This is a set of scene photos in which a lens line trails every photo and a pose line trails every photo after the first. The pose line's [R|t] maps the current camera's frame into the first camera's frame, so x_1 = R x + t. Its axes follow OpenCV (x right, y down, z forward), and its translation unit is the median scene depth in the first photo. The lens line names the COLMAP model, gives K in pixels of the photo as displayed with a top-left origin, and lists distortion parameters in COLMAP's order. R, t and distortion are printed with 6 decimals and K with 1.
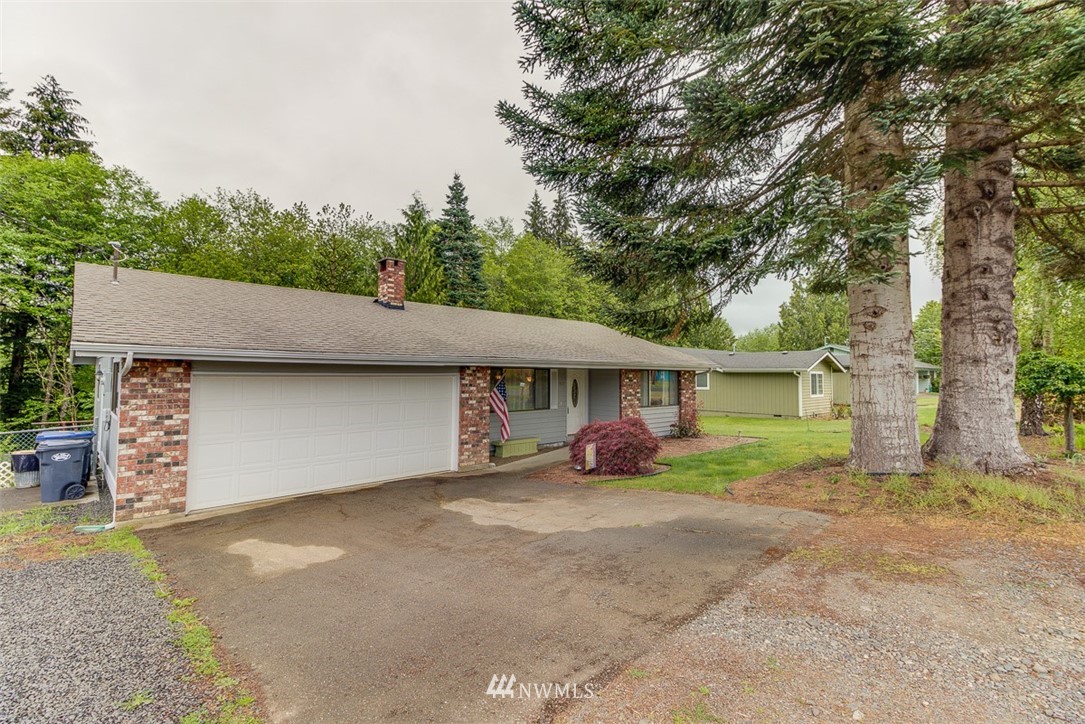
lens RADIAL K [[492.1, 0, 535.9], [0, 492.1, 351.0], [0, 0, 1]] dist [0.020624, -0.013905]
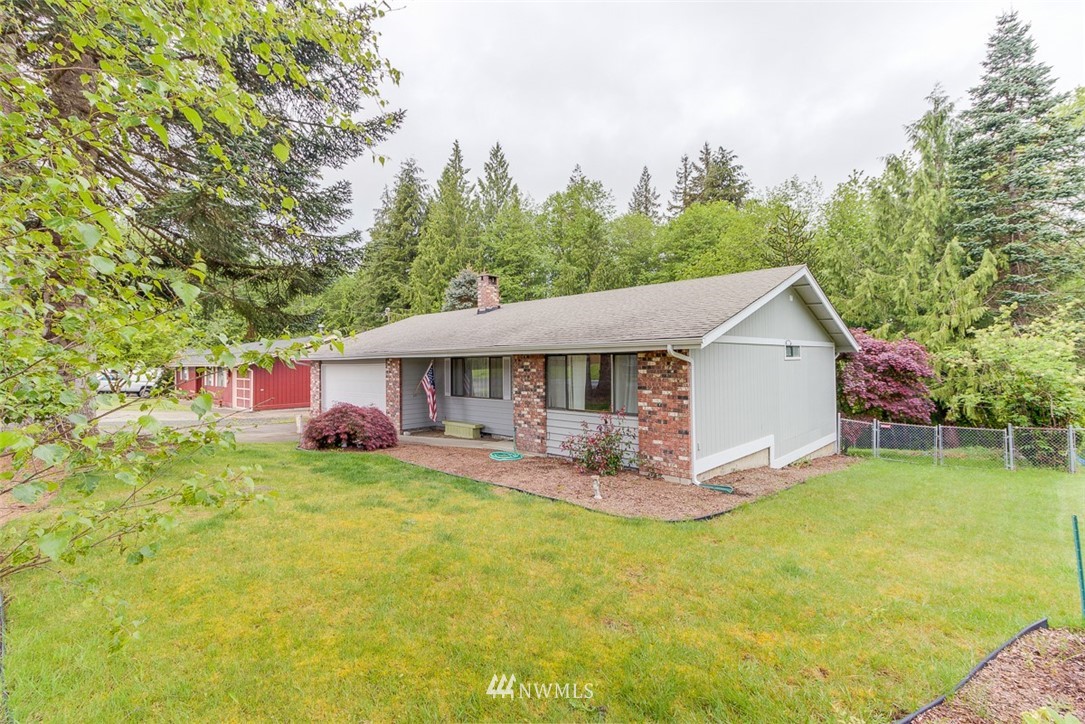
lens RADIAL K [[492.1, 0, 535.9], [0, 492.1, 351.0], [0, 0, 1]] dist [0.020624, -0.013905]
pose [[0.065082, -0.027075, -0.997513, 2.006439], [0.059517, 0.997958, -0.023204, 0.106153], [0.996103, -0.057859, 0.066560, 2.074572]]
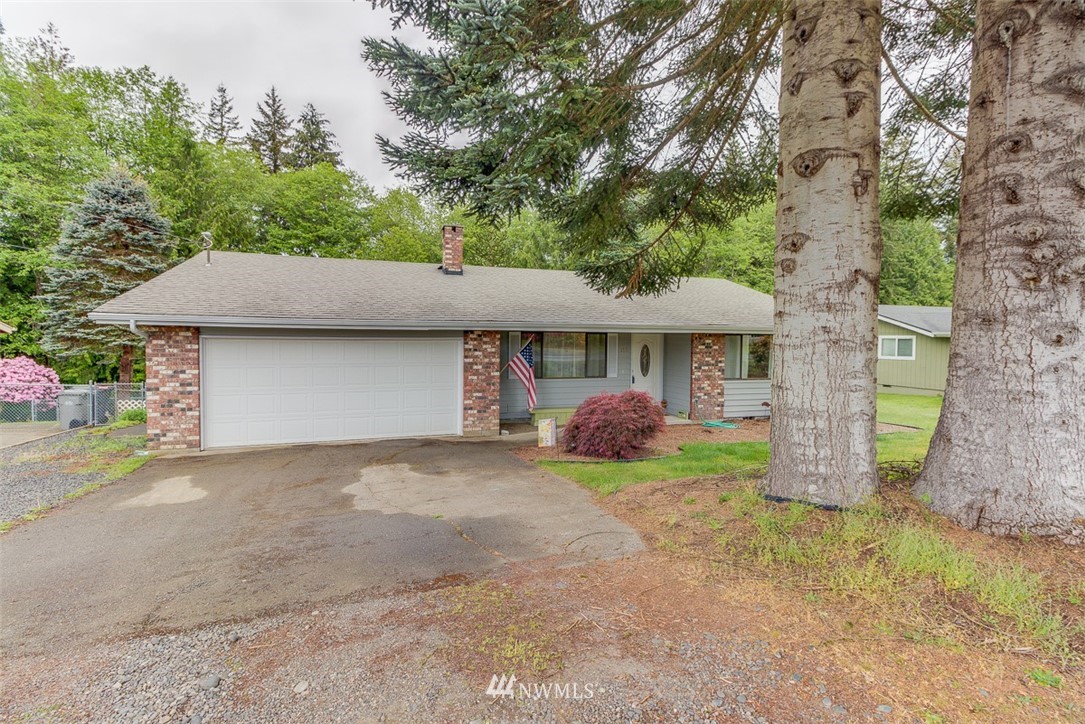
lens RADIAL K [[492.1, 0, 535.9], [0, 492.1, 351.0], [0, 0, 1]] dist [0.020624, -0.013905]
pose [[0.902578, 0.016631, -0.430205, 0.617923], [0.015371, 0.997372, 0.070805, 0.006908], [0.430252, -0.070520, 0.899950, 0.275703]]
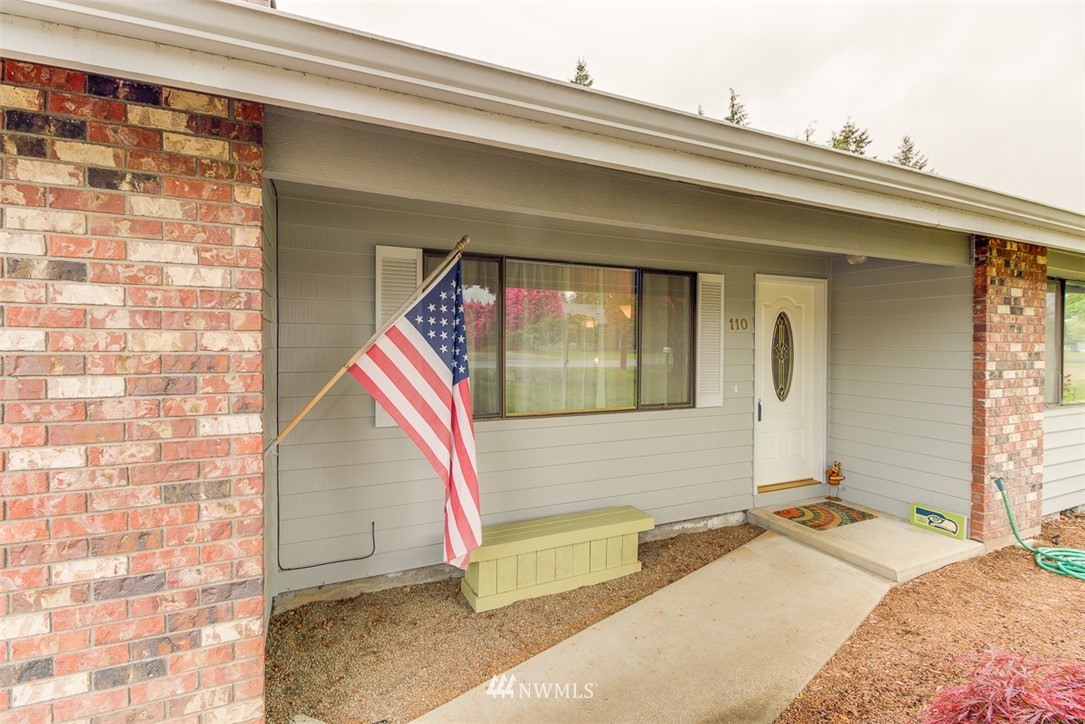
lens RADIAL K [[492.1, 0, 535.9], [0, 492.1, 351.0], [0, 0, 1]] dist [0.020624, -0.013905]
pose [[0.947584, 0.004680, -0.319473, 0.067806], [0.014012, 0.998322, 0.056185, 0.135647], [0.319200, -0.057716, 0.945928, 1.420213]]
